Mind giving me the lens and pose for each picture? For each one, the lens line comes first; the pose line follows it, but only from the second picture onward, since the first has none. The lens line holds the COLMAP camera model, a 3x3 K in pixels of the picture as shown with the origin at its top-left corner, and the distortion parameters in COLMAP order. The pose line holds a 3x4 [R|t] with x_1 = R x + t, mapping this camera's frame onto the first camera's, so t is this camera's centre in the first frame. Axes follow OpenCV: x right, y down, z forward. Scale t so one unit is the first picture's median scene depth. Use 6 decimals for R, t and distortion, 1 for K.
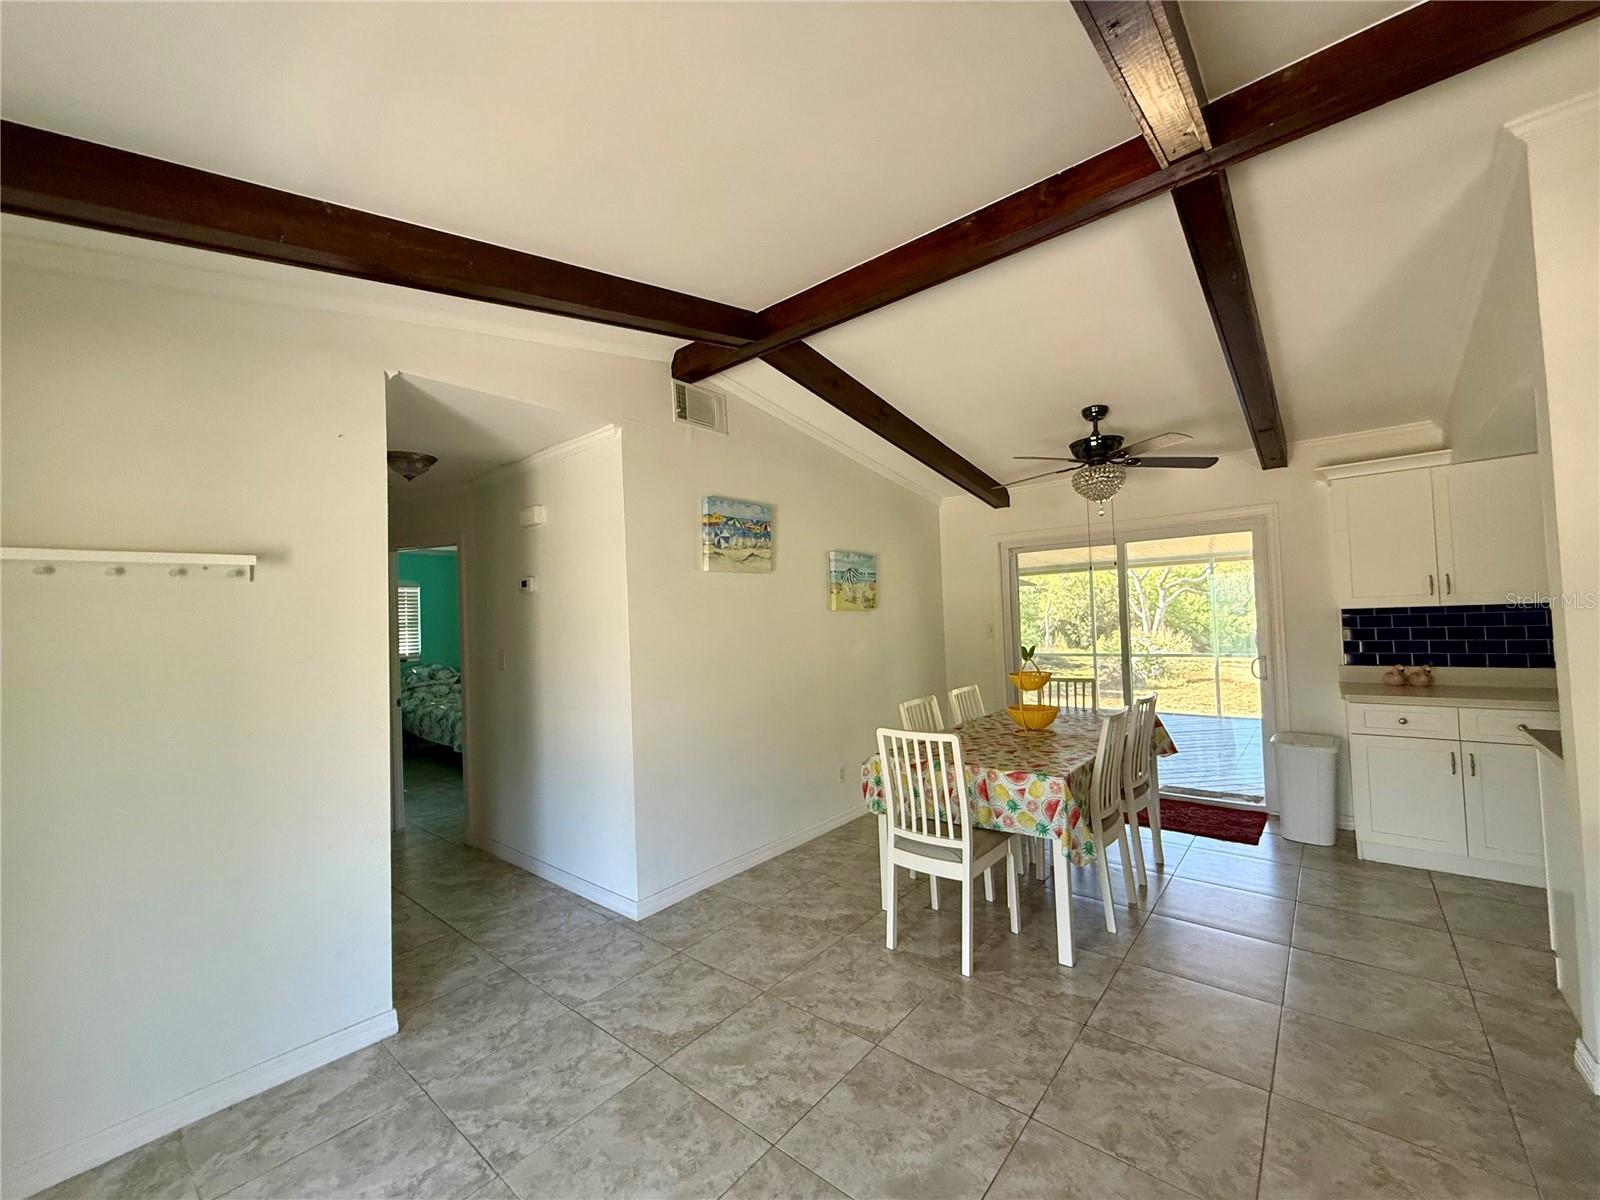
lens RADIAL K [[636.7, 0, 795.1], [0, 636.7, 602.8], [0, 0, 1]] dist [-0.000864, 0.000330]
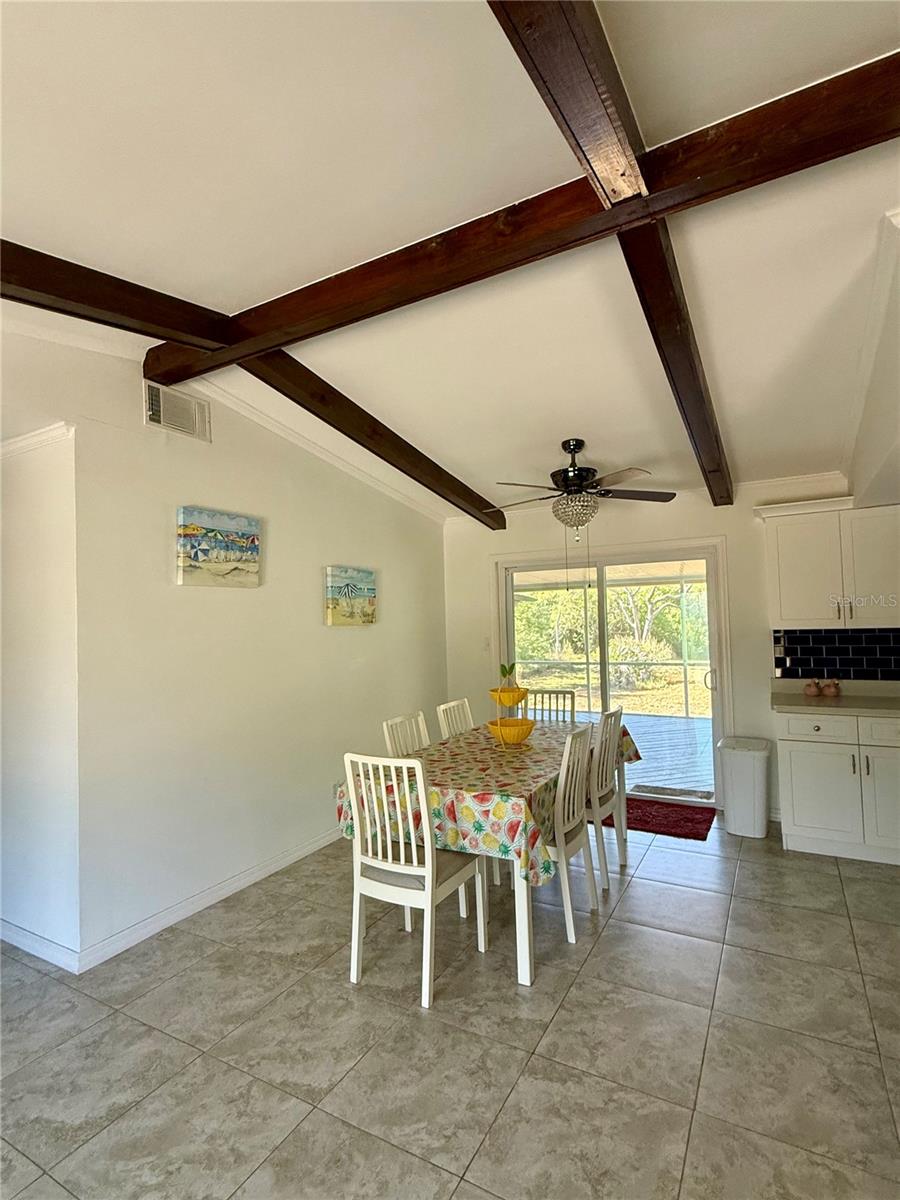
lens RADIAL K [[588.6, 0, 450.2], [0, 588.6, 600.9], [0, 0, 1]] dist [-0.000091, -0.000069]
pose [[0.981737, 0.016898, 0.189491, 0.107324], [-0.013763, 0.999746, -0.017853, -0.019586], [-0.189744, 0.014919, 0.981720, 0.082889]]
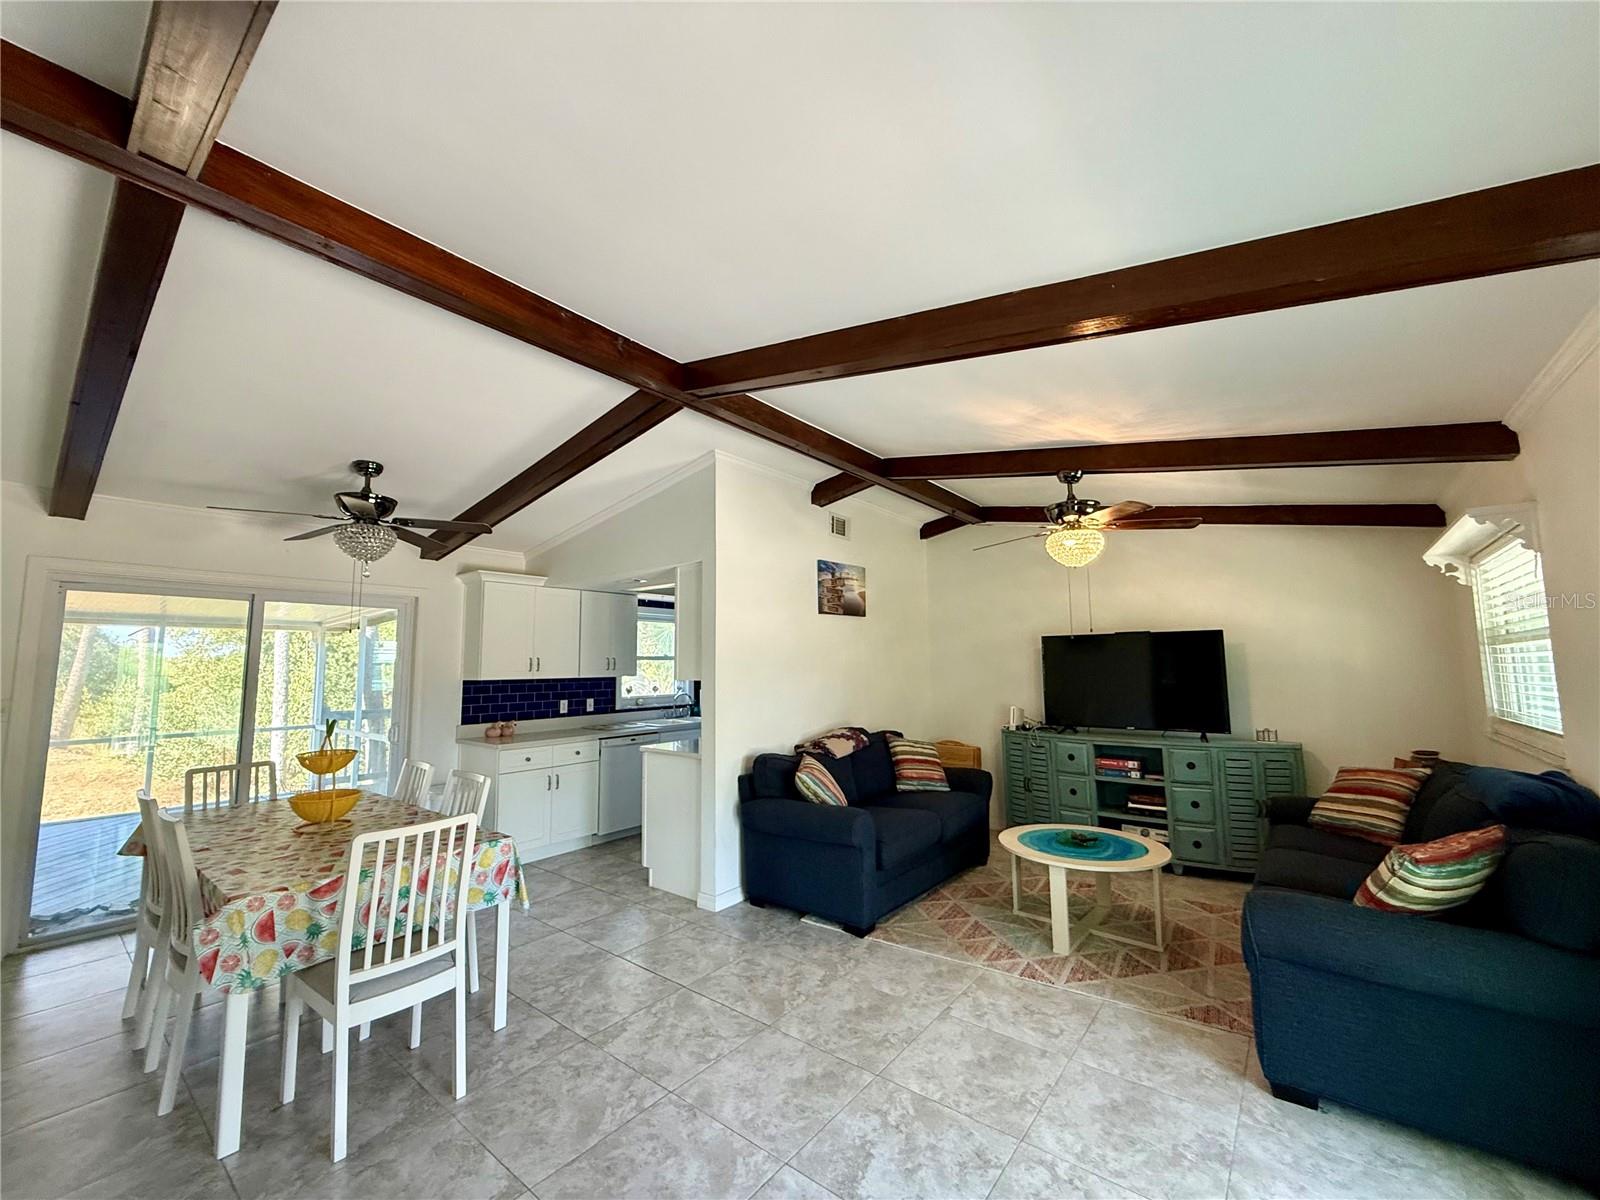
lens RADIAL K [[636.7, 0, 797.8], [0, 636.7, 599.9], [0, 0, 1]] dist [-0.000864, 0.000330]
pose [[-0.031204, 0.138978, 0.989804, -0.601438], [-0.013053, 0.990145, -0.139438, 0.025571], [-0.999428, -0.017271, -0.029082, 0.498844]]
